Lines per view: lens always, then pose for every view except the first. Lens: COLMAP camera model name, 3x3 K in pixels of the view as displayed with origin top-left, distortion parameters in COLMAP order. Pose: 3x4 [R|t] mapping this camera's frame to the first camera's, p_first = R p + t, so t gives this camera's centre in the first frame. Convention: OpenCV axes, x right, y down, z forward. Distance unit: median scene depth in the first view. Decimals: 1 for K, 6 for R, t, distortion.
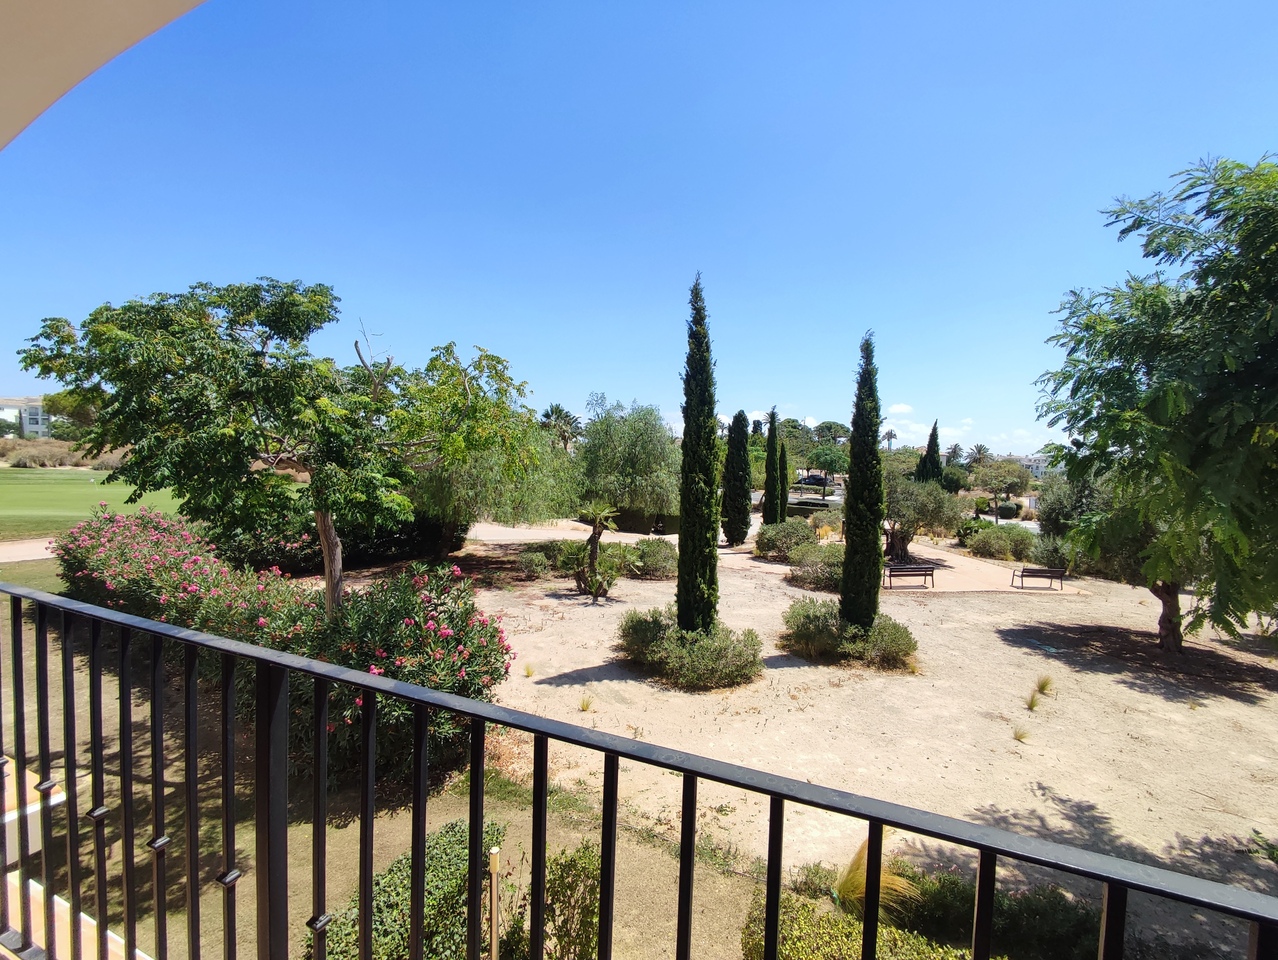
lens RADIAL K [[587.3, 0, 635.9], [0, 587.3, 469.6], [0, 0, 1]] dist [-0.011376, 0.002876]
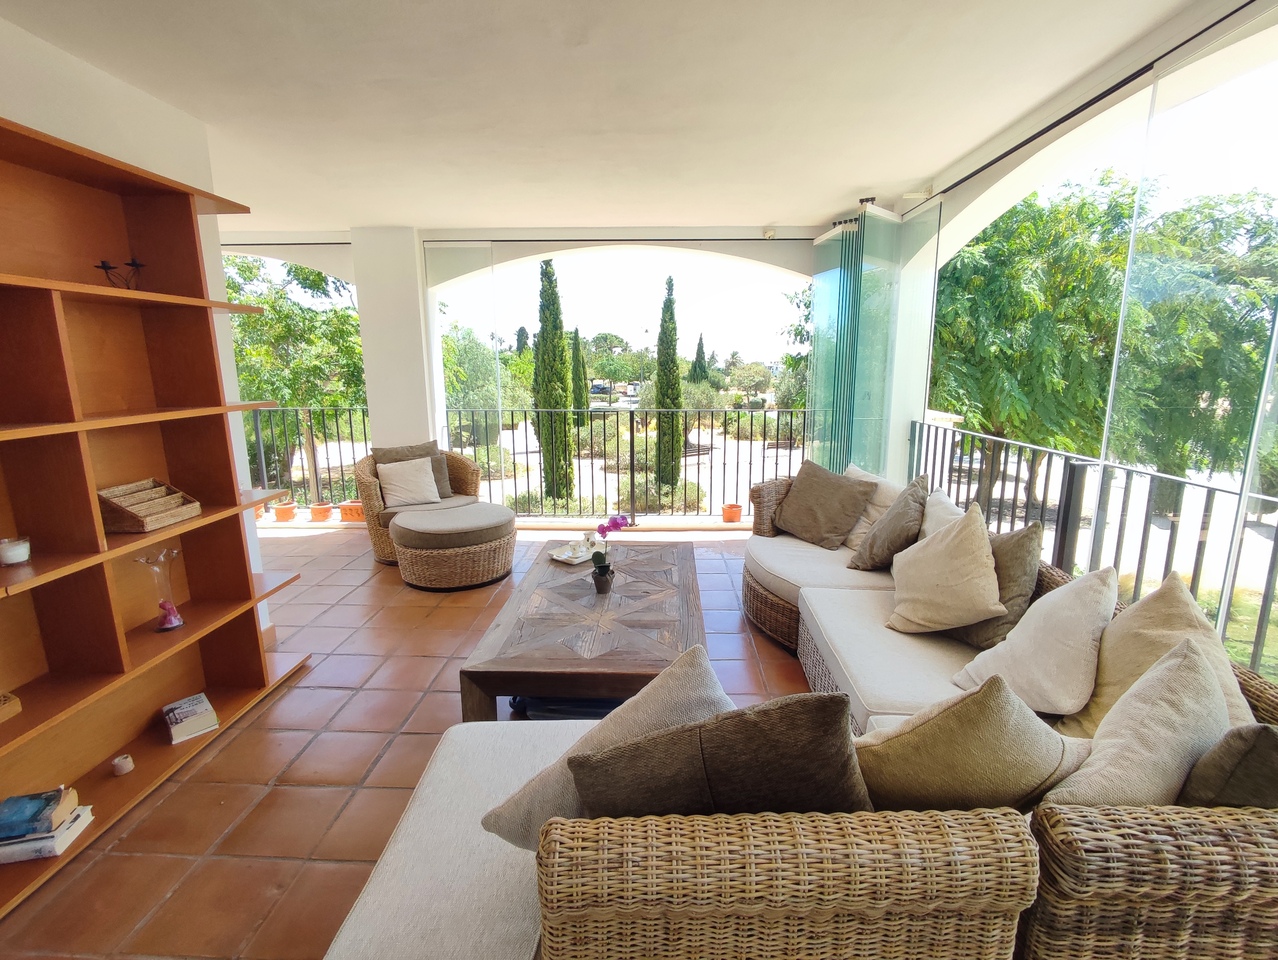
lens RADIAL K [[587.3, 0, 631.0], [0, 587.3, 471.2], [0, 0, 1]] dist [-0.011376, 0.002876]
pose [[0.933889, -0.104964, 0.341810, -0.079801], [0.053556, 0.986221, 0.156527, 0.002220], [-0.353530, -0.127873, 0.926642, -0.117823]]
